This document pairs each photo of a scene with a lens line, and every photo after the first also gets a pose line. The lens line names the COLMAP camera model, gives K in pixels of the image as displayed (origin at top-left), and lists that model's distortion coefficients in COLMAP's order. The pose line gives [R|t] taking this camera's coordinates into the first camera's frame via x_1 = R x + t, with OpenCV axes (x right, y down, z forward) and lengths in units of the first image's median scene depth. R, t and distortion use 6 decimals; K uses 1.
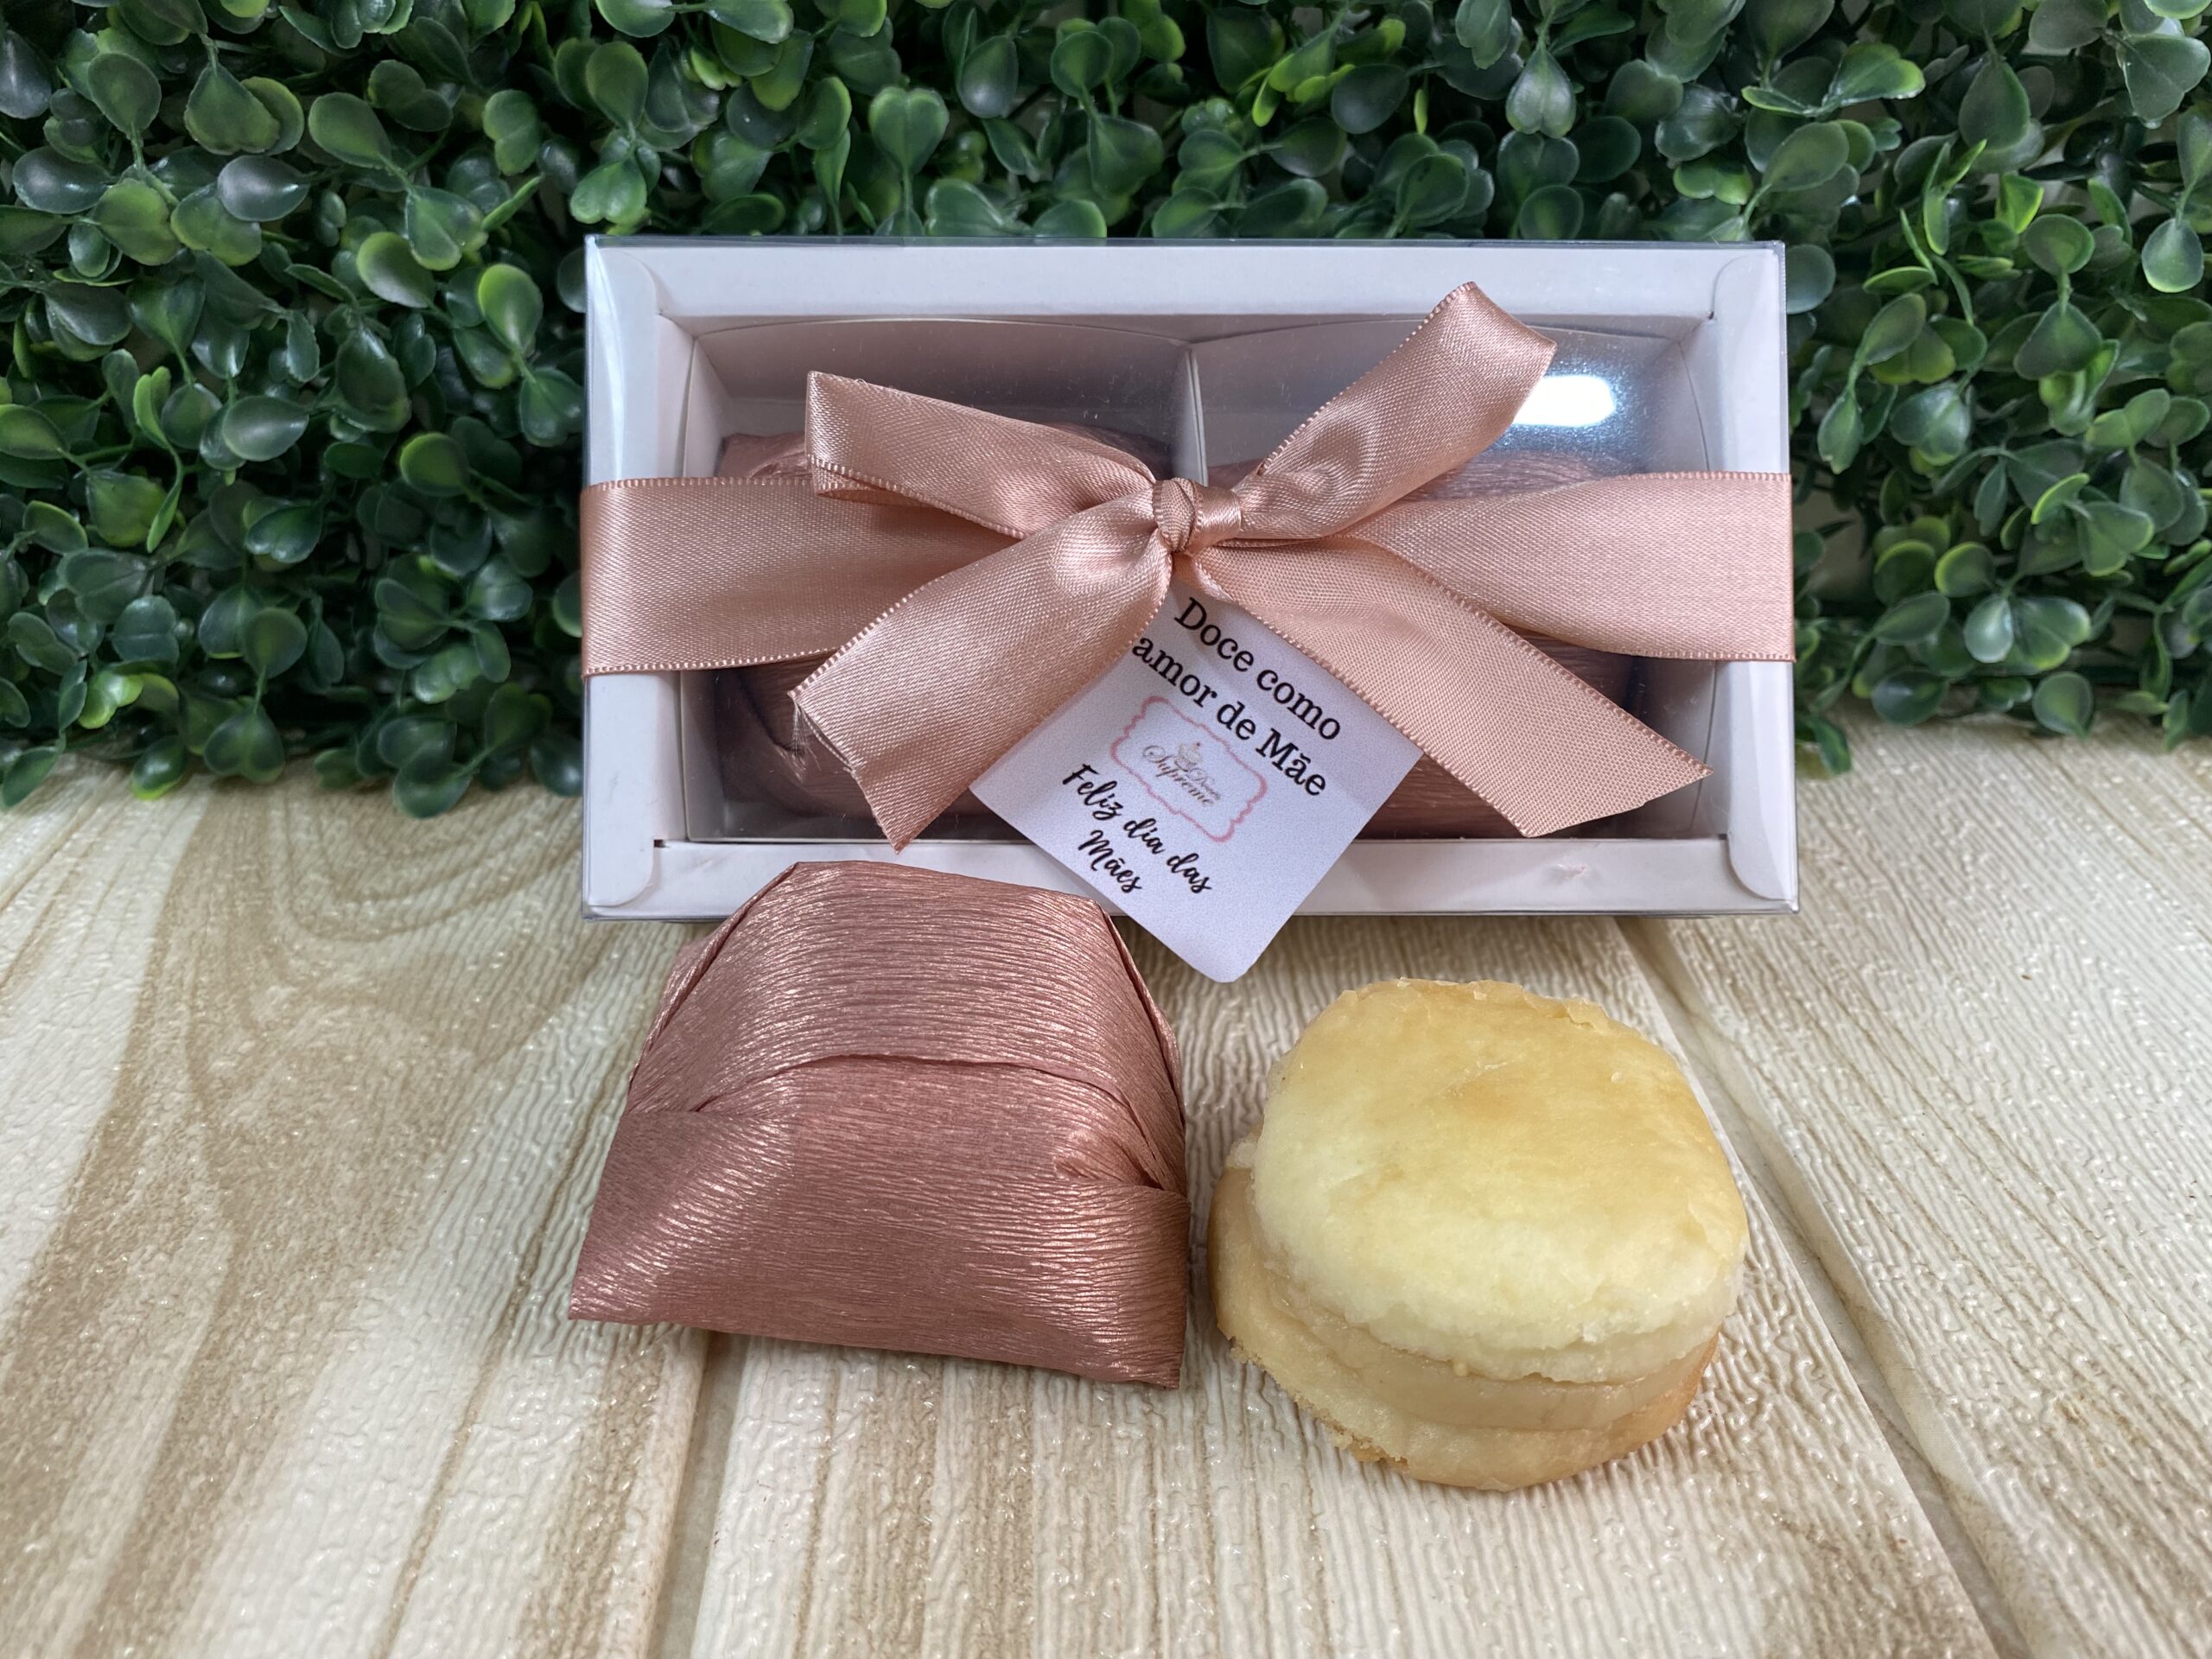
lens RADIAL K [[1699.4, 0, 1092.0], [0, 1699.4, 831.0], [0, 0, 1]] dist [-0.027454, 0.019407]
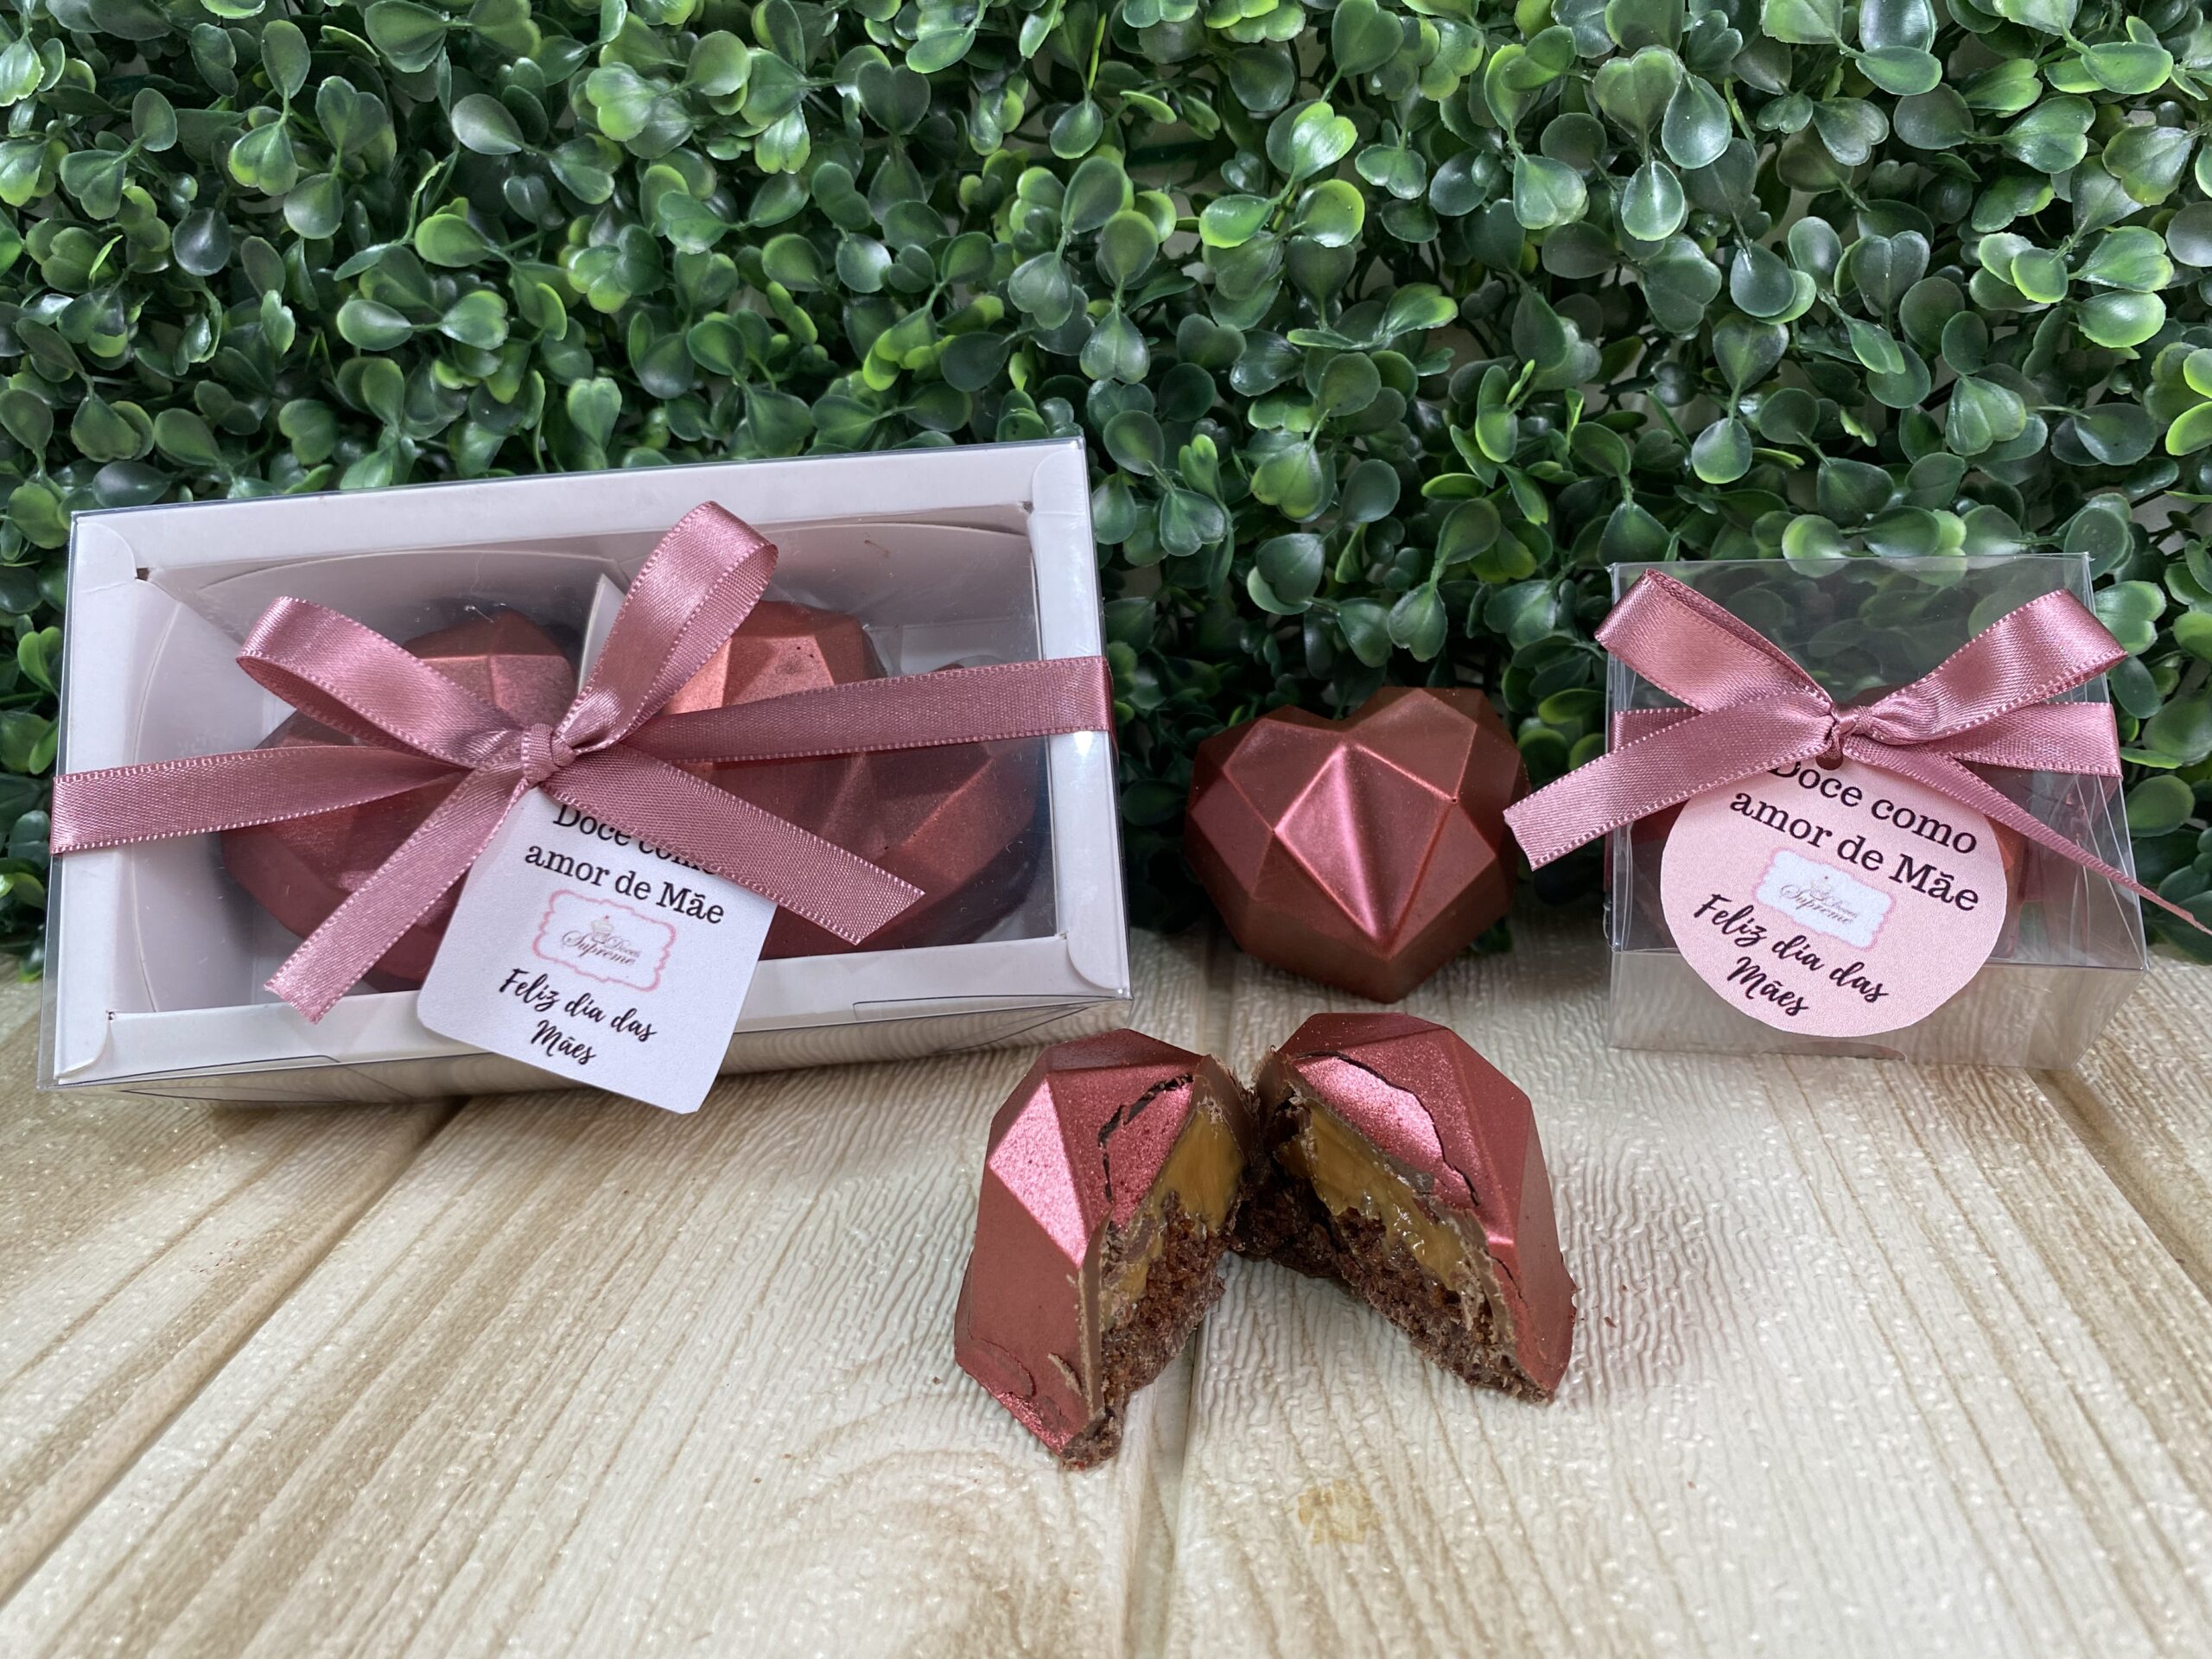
lens RADIAL K [[1699.4, 0, 1096.6], [0, 1699.4, 827.4], [0, 0, 1]] dist [-0.027454, 0.019407]
pose [[0.986410, -0.018369, -0.163274, 0.432735], [-0.012384, 0.982593, -0.185359, 0.097179], [0.163836, 0.184862, 0.969012, -0.058014]]
